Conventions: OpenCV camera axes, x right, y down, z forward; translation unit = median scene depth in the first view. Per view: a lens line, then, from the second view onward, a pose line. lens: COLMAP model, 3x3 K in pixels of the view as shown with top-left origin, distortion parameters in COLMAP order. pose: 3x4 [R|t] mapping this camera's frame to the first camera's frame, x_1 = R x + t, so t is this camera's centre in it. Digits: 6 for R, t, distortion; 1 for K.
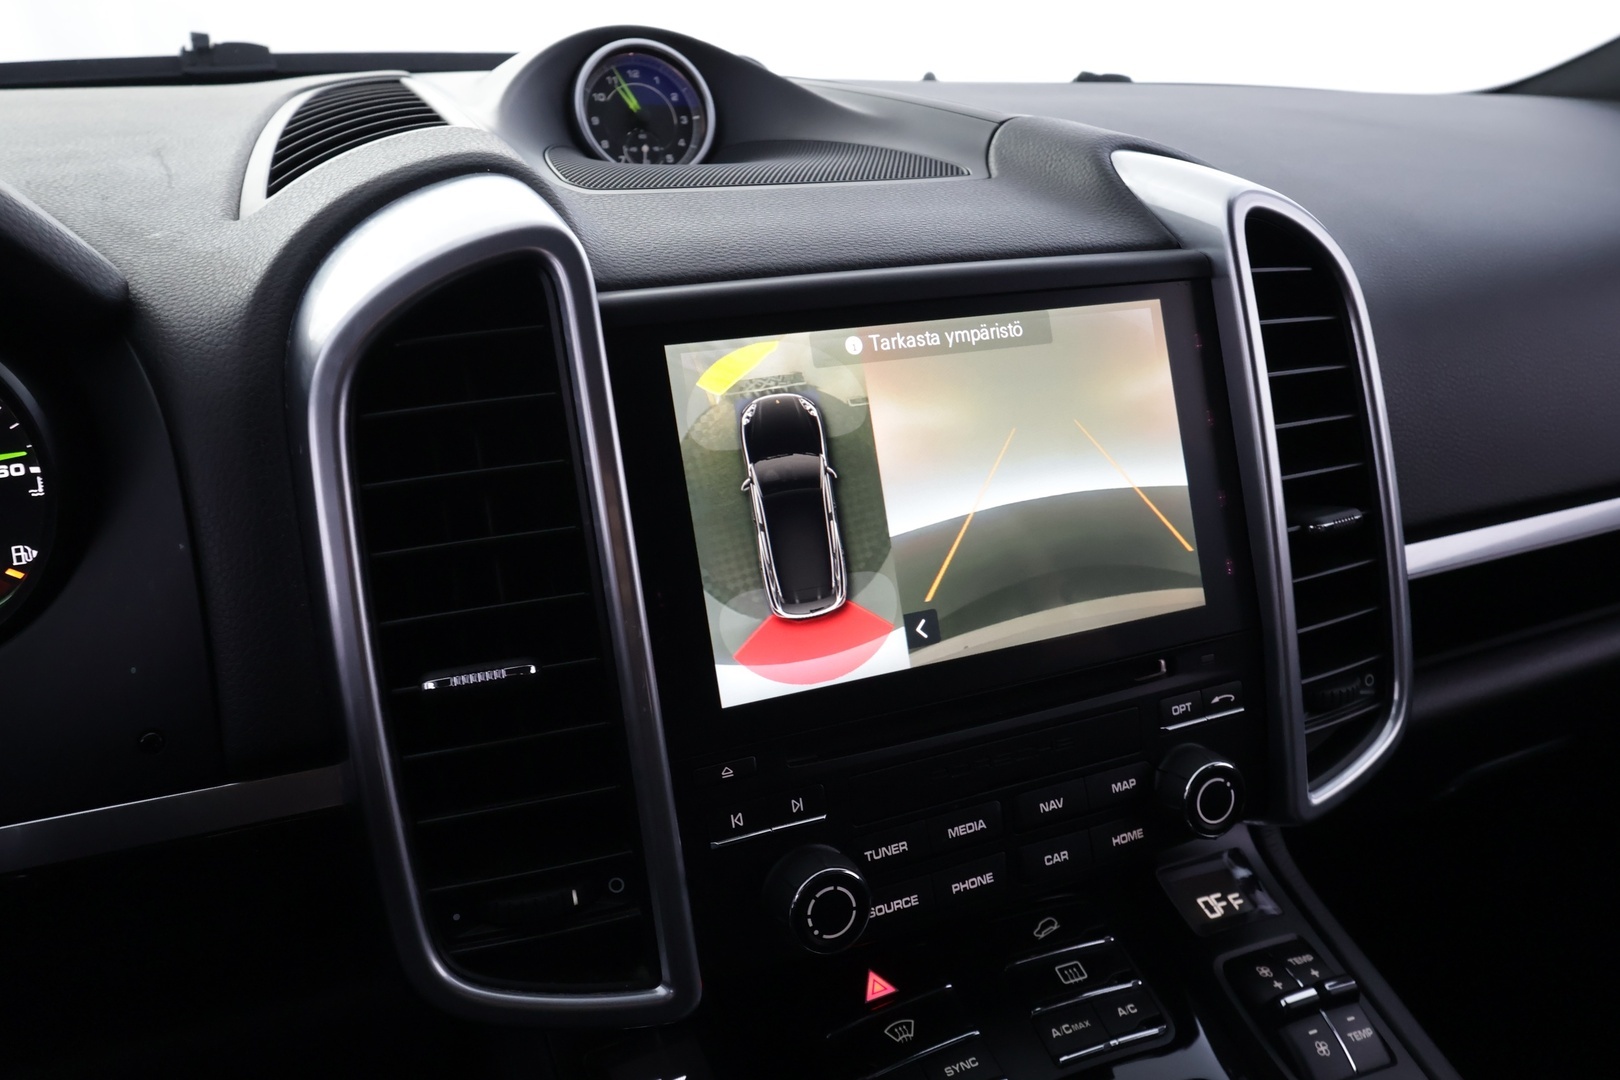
lens RADIAL K [[1365.1, 0, 810.0], [0, 1365.1, 540.0], [0, 0, 1]] dist [-0.002552, -0.001167]
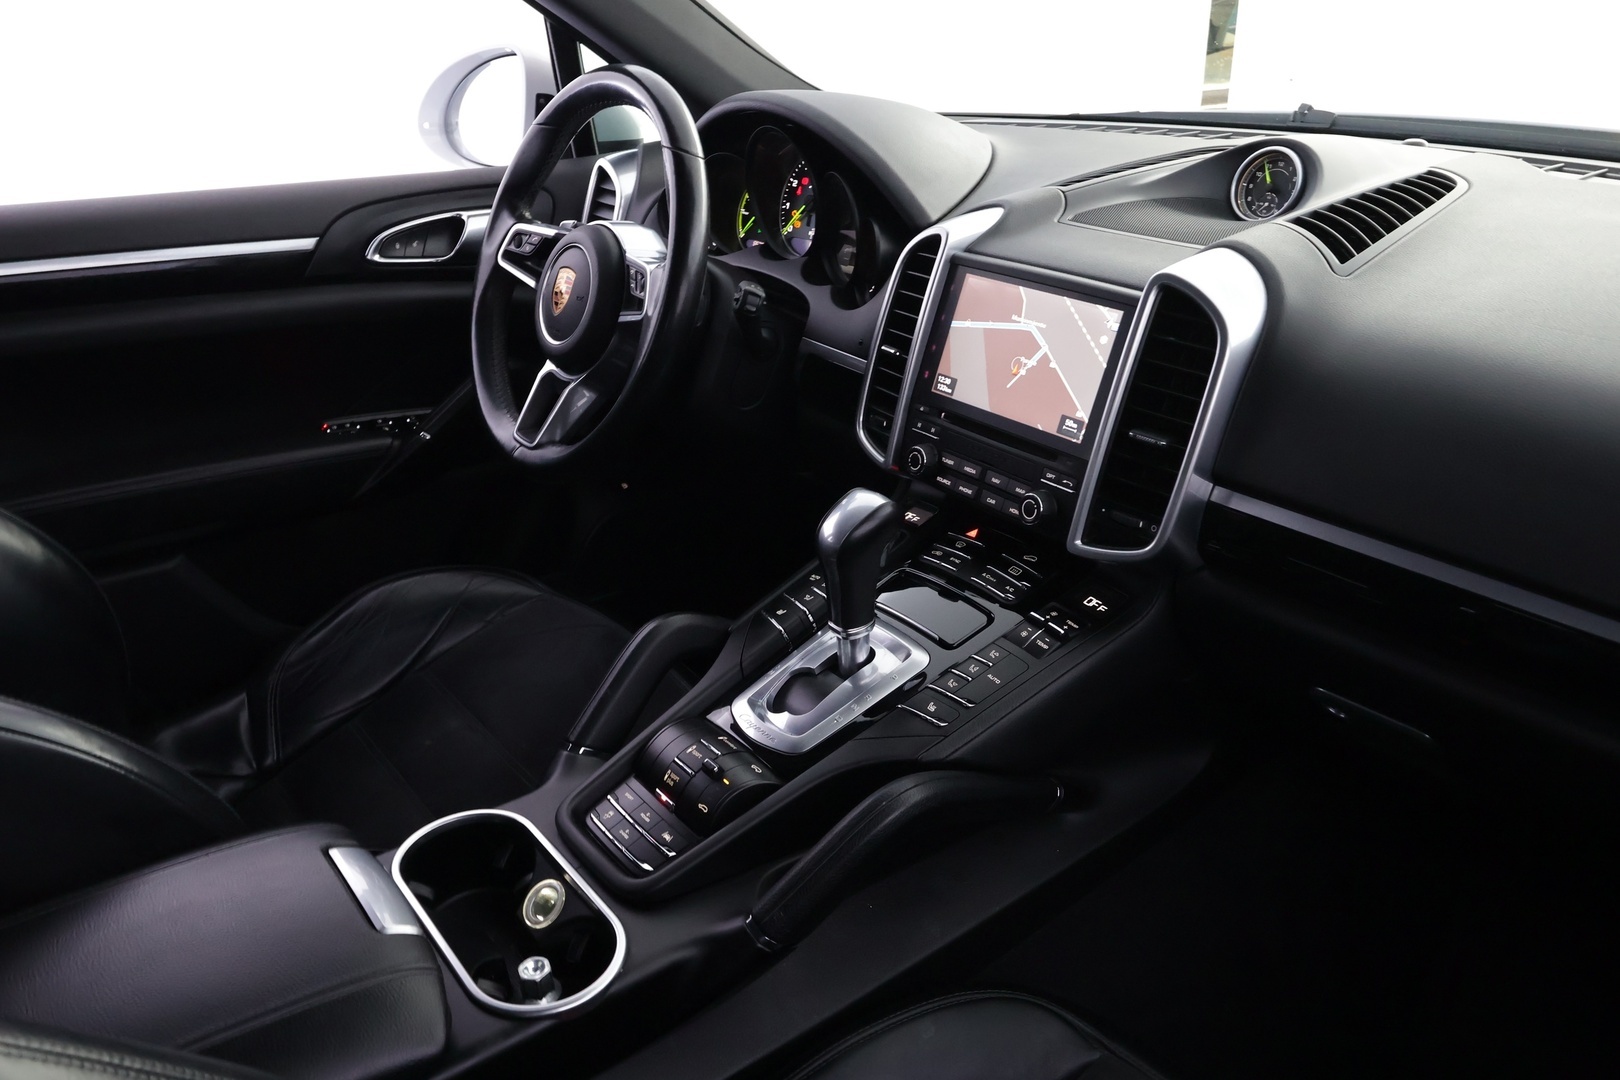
lens RADIAL K [[1365.1, 0, 810.0], [0, 1365.1, 540.0], [0, 0, 1]] dist [-0.002552, -0.001167]
pose [[0.141346, 0.383509, -0.912656, 2.390329], [-0.300352, 0.895070, 0.329603, -0.425373], [0.943297, 0.227530, 0.241703, 0.070317]]
